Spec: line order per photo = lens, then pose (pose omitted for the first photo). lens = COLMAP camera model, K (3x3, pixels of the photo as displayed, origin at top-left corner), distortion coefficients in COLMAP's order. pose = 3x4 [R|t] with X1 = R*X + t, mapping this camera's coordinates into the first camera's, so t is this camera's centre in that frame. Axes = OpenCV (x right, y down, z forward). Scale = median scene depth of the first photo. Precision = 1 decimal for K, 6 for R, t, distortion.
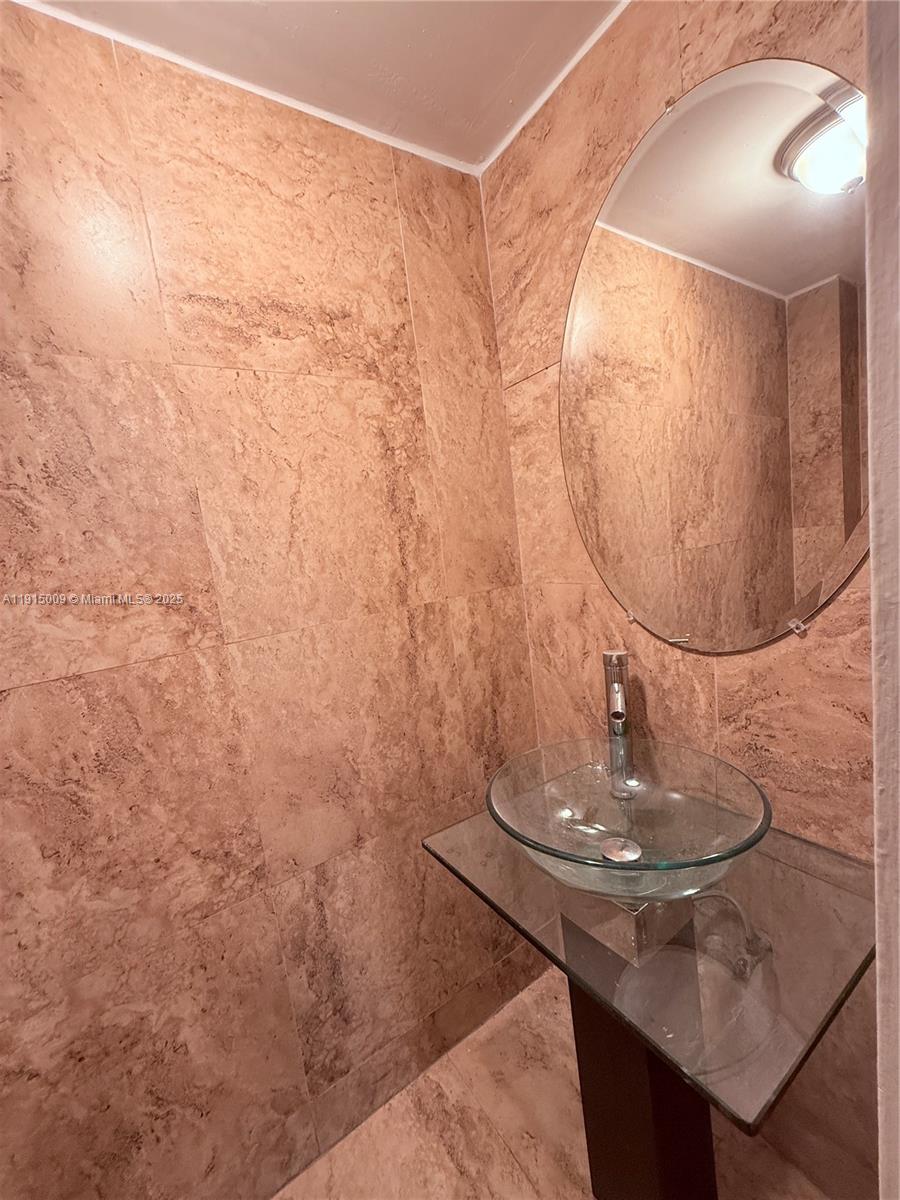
lens RADIAL K [[478.5, 0, 450.4], [0, 478.5, 598.8], [0, 0, 1]] dist [0.001075, -0.000515]
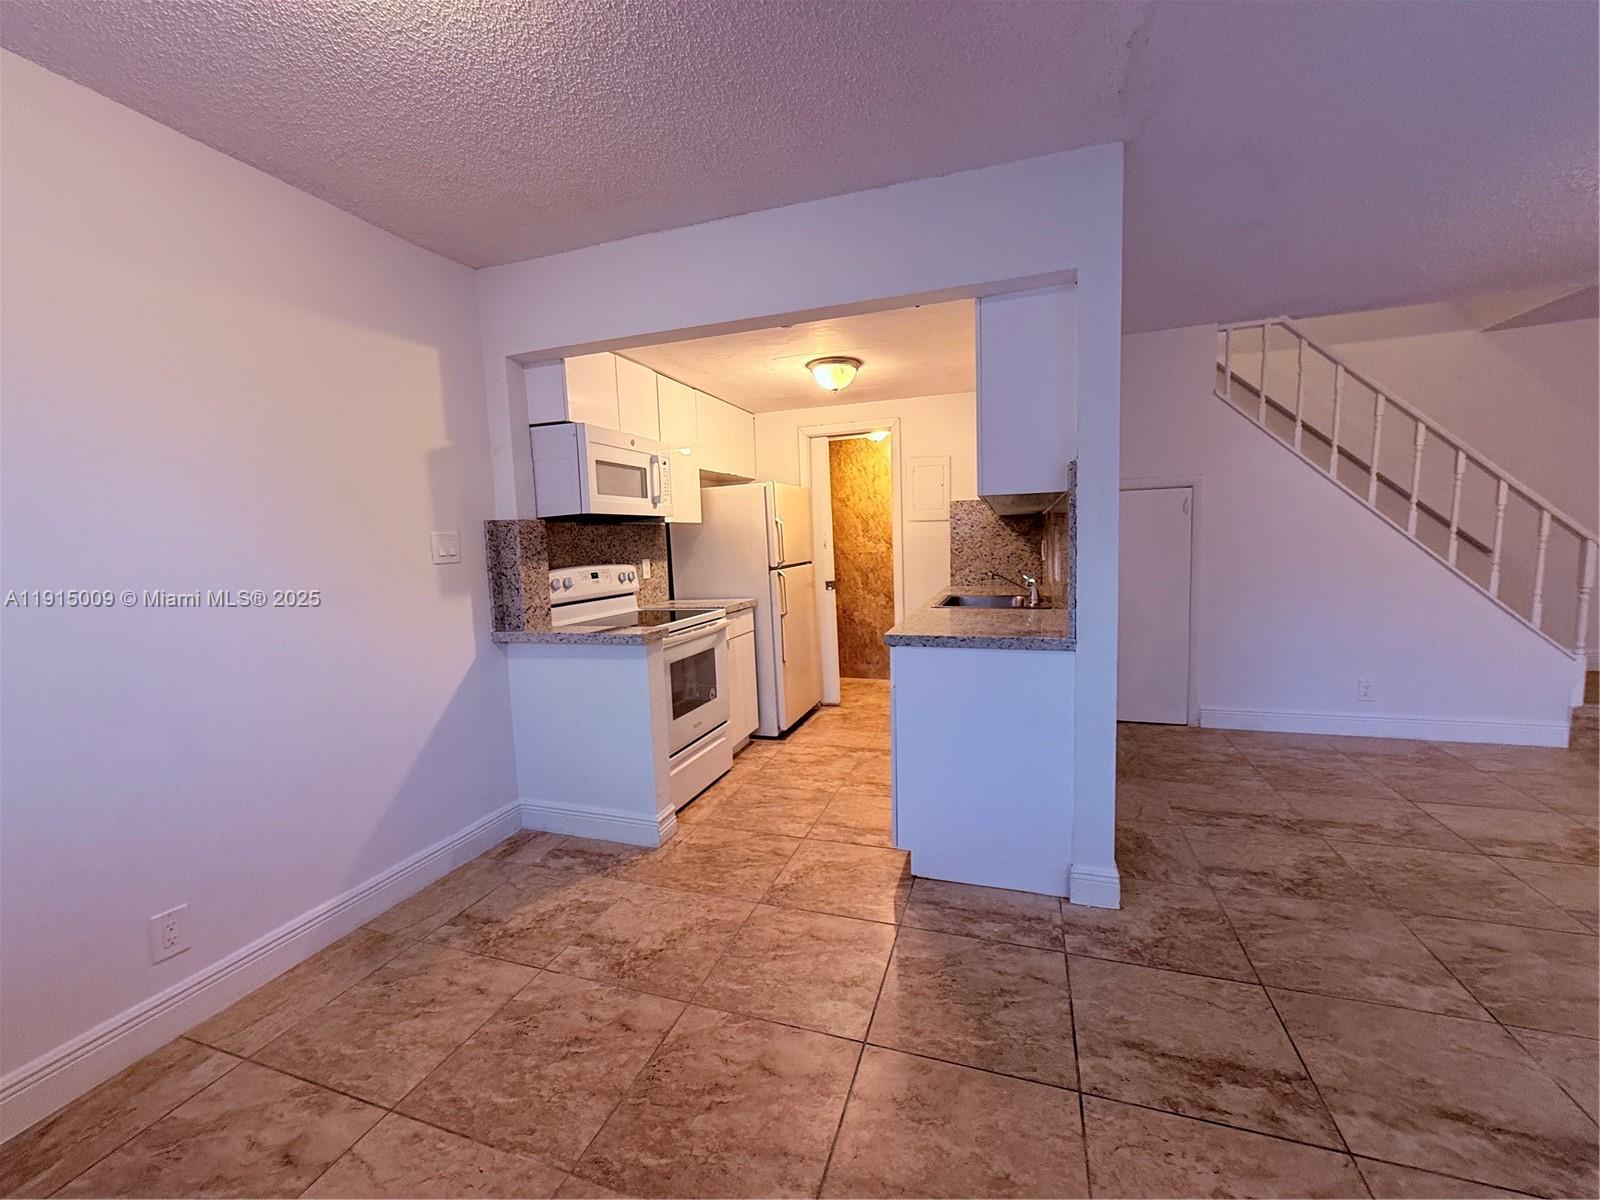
lens RADIAL K [[638.0, 0, 801.7], [0, 638.0, 601.9], [0, 0, 1]] dist [0.001075, -0.000515]
pose [[0.614430, 0.174330, -0.769470, 3.939570], [-0.135101, 0.984126, 0.115083, -0.014266], [0.777318, 0.033246, 0.628229, -3.700739]]
